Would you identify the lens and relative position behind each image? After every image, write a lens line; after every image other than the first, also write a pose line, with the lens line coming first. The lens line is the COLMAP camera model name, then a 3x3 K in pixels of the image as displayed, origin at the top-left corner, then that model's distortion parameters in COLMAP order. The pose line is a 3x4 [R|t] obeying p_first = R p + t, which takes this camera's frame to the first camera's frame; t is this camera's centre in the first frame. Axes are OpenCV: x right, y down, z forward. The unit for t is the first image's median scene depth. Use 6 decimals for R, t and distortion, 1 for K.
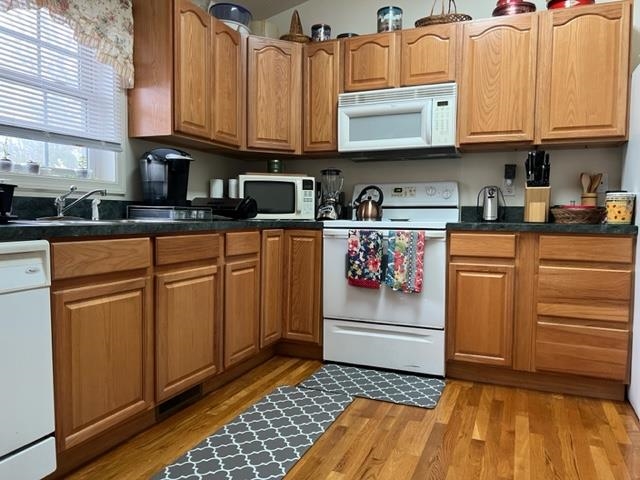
lens RADIAL K [[476.6, 0, 325.5], [0, 476.6, 235.4], [0, 0, 1]] dist [0.055045, -0.066530]
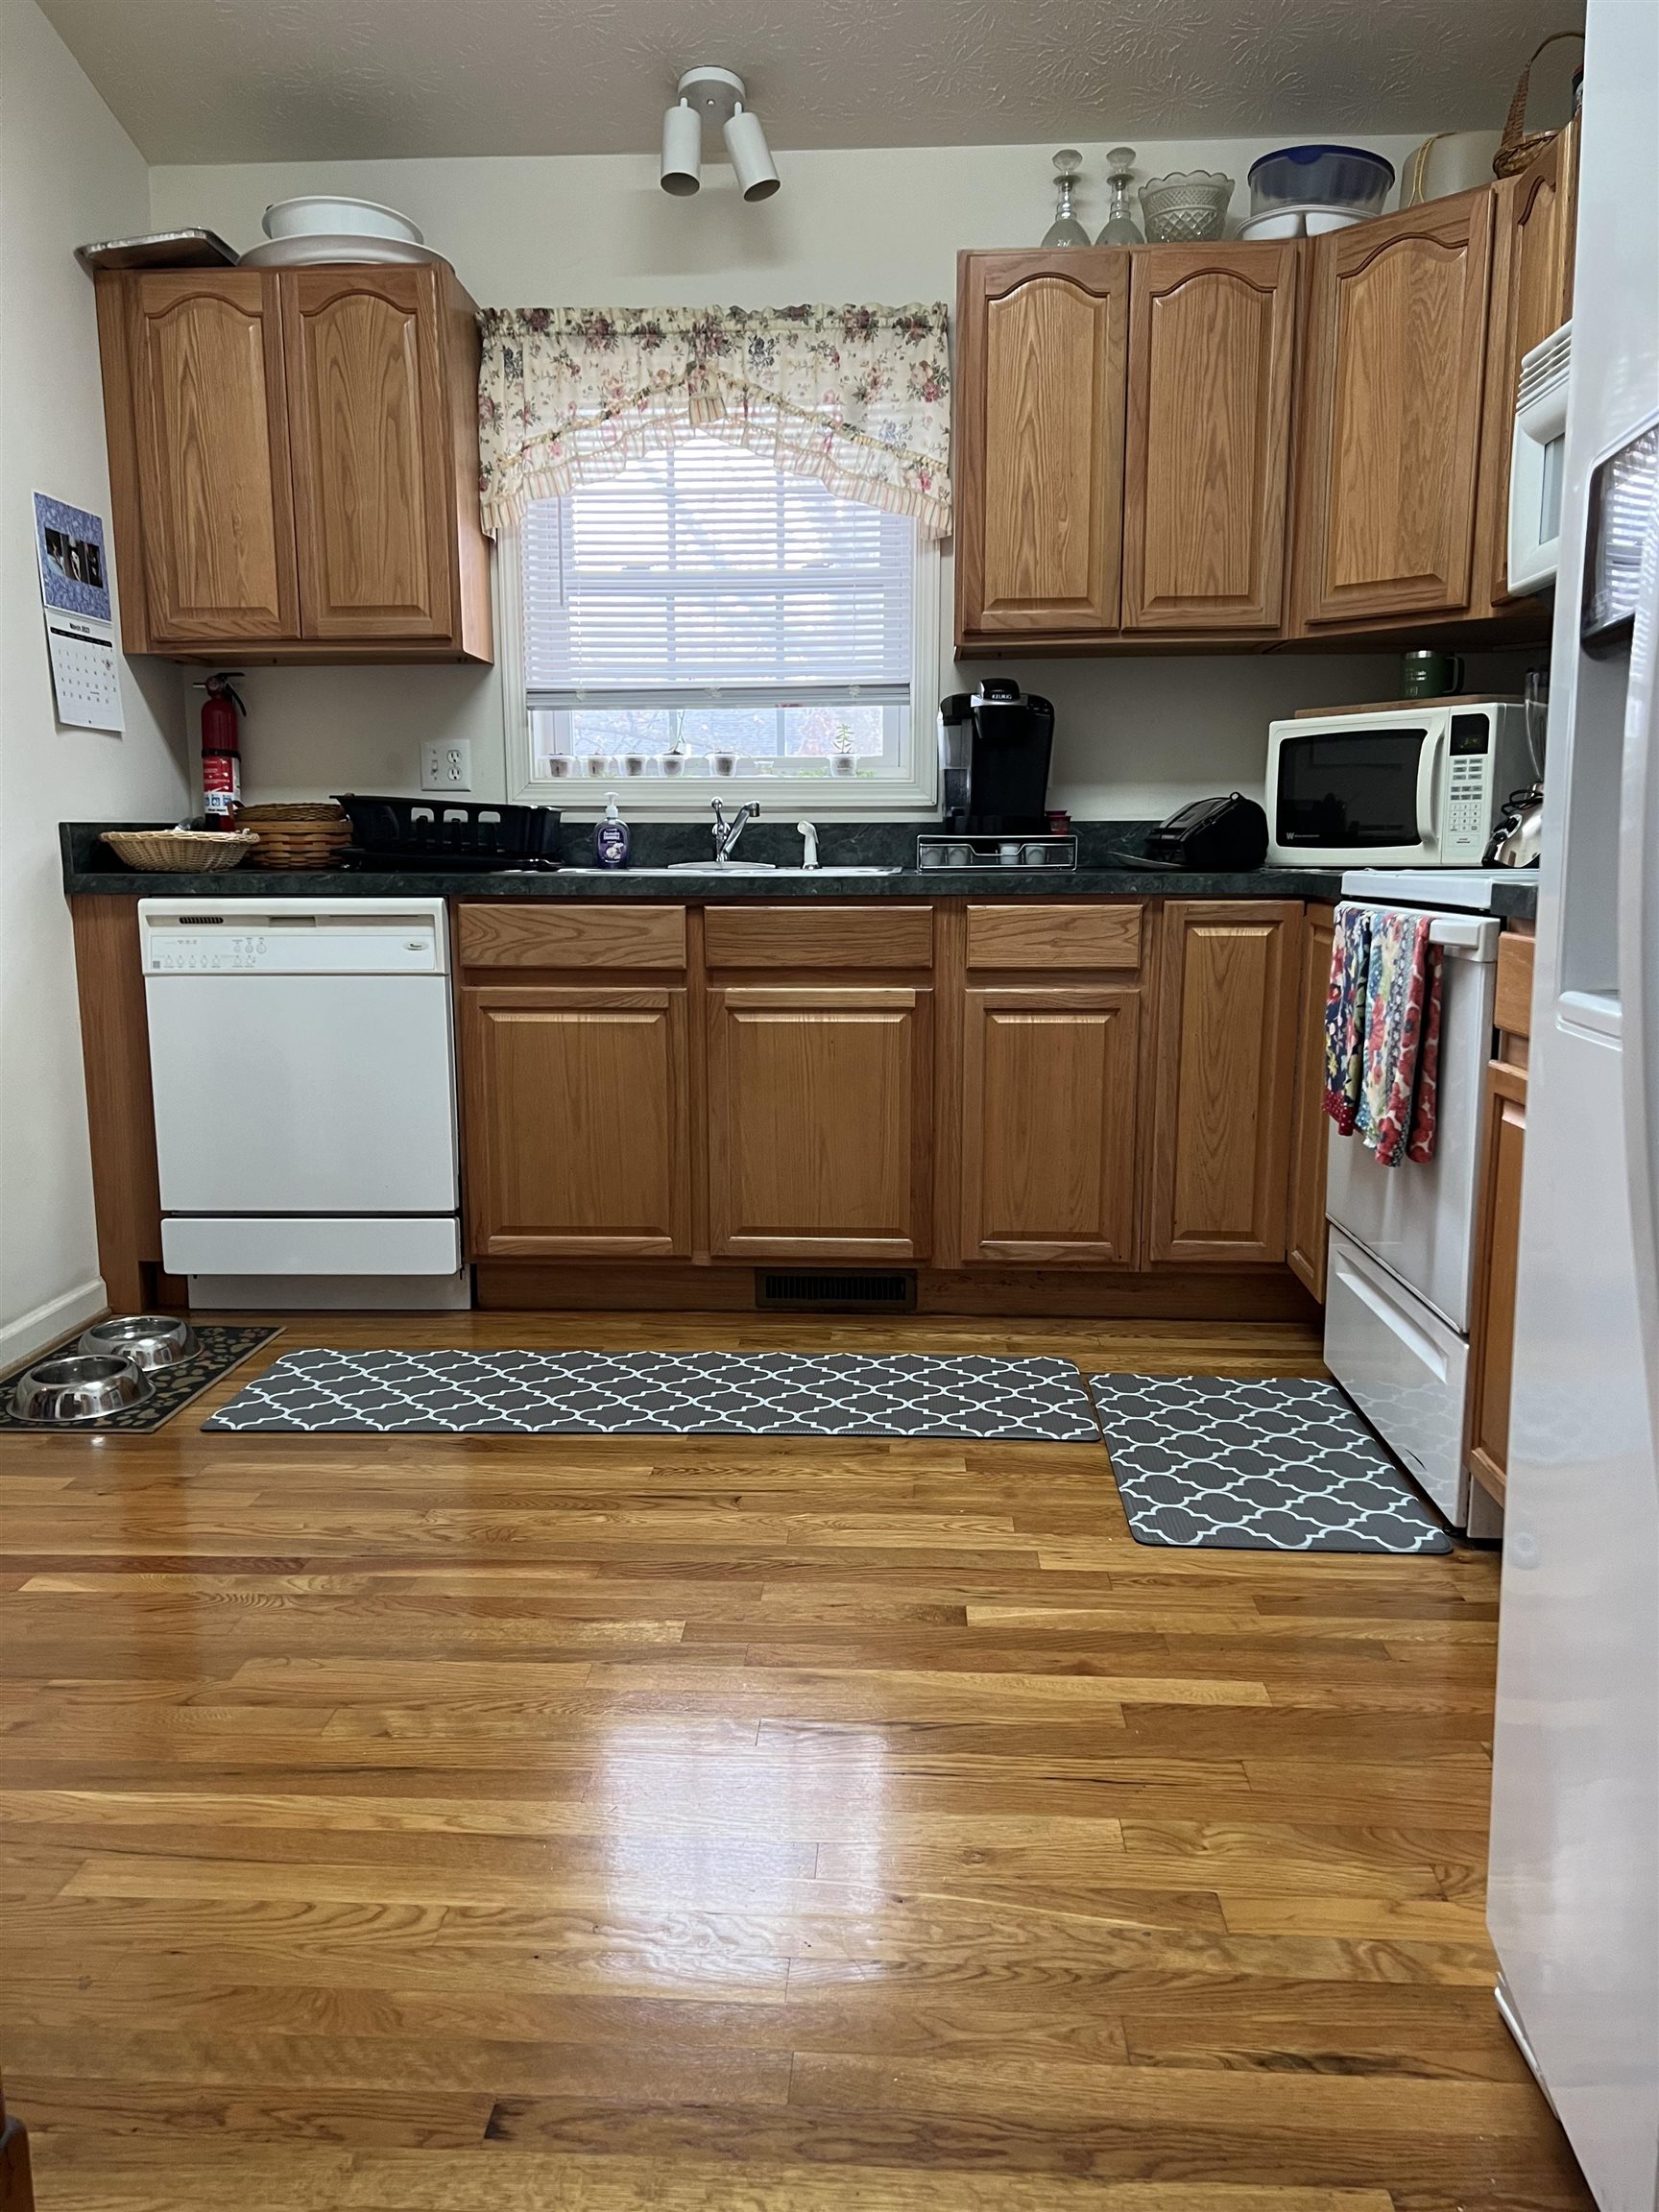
lens RADIAL K [[1647.1, 0, 823.6], [0, 1647.1, 1108.5], [0, 0, 1]] dist [0.055045, -0.066530]
pose [[0.325123, 0.139881, -0.935269, 0.907416], [-0.036523, 0.990119, 0.135388, -0.016285], [0.944966, -0.009859, 0.327019, 0.440353]]
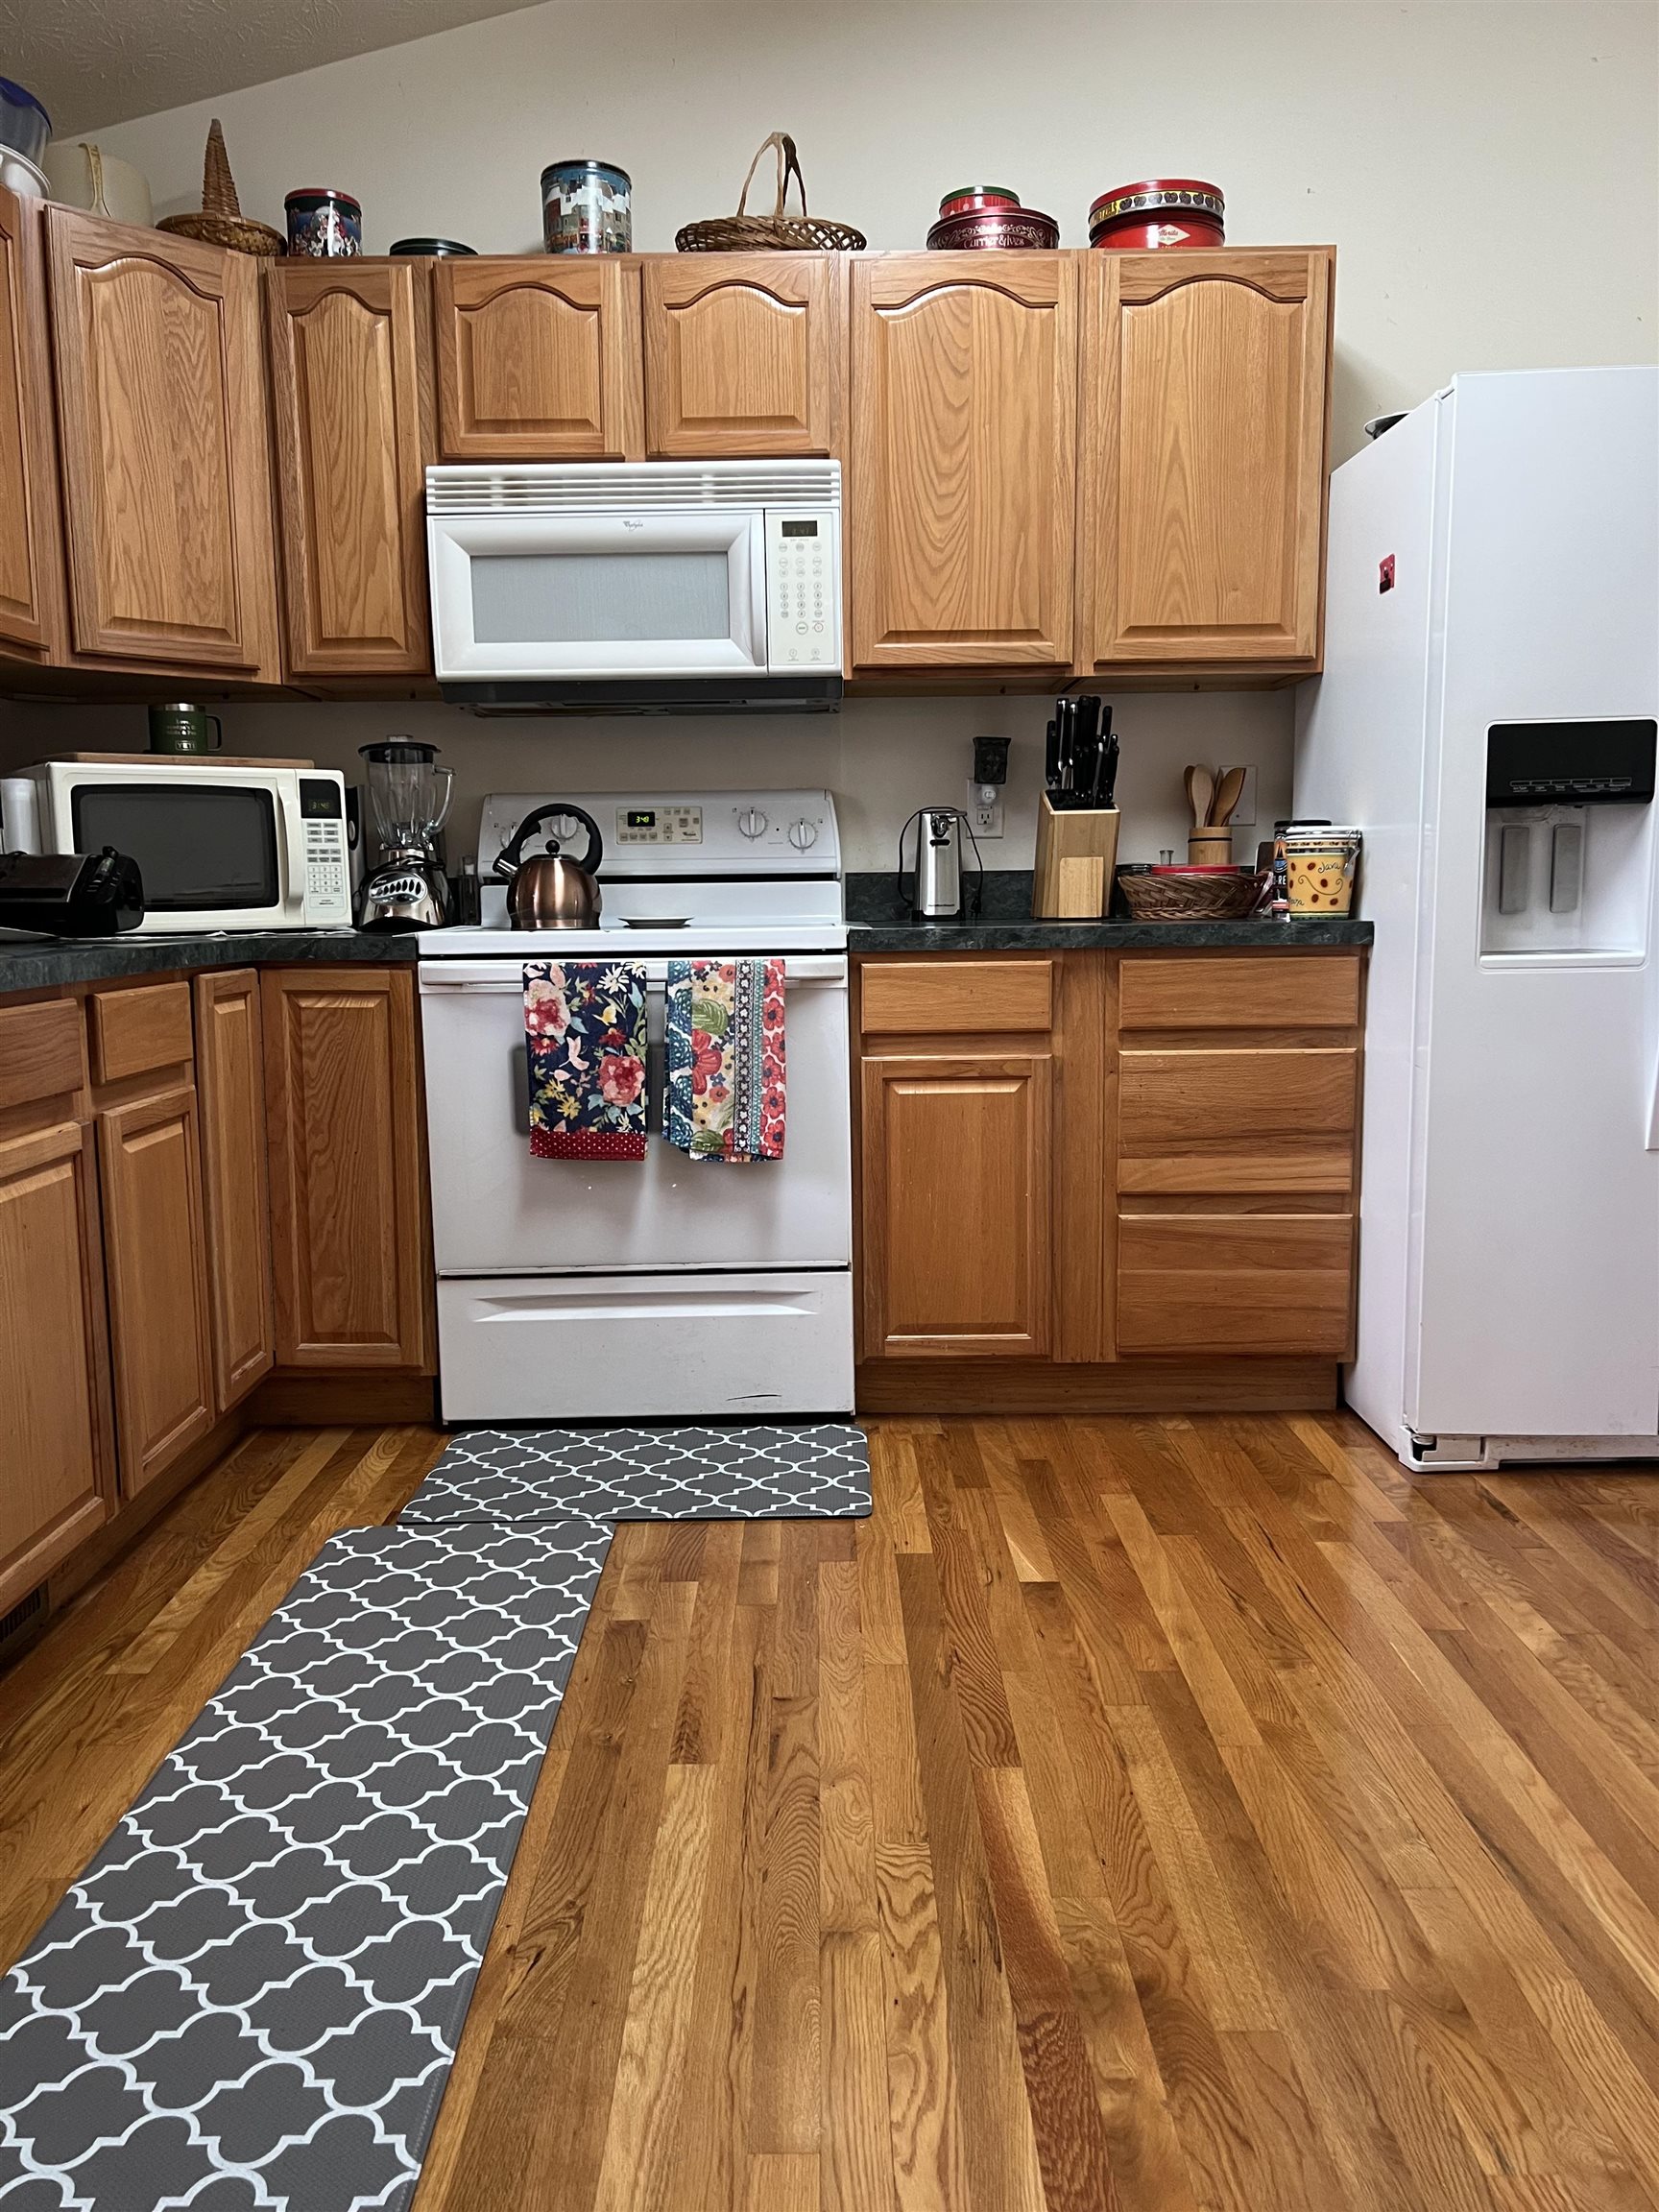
lens RADIAL K [[1647.1, 0, 814.1], [0, 1647.1, 1093.9], [0, 0, 1]] dist [0.055045, -0.066530]
pose [[0.926201, -0.068981, 0.370667, -0.172271], [0.039358, 0.995439, 0.086906, -0.013528], [-0.374971, -0.065904, 0.924691, 0.014430]]
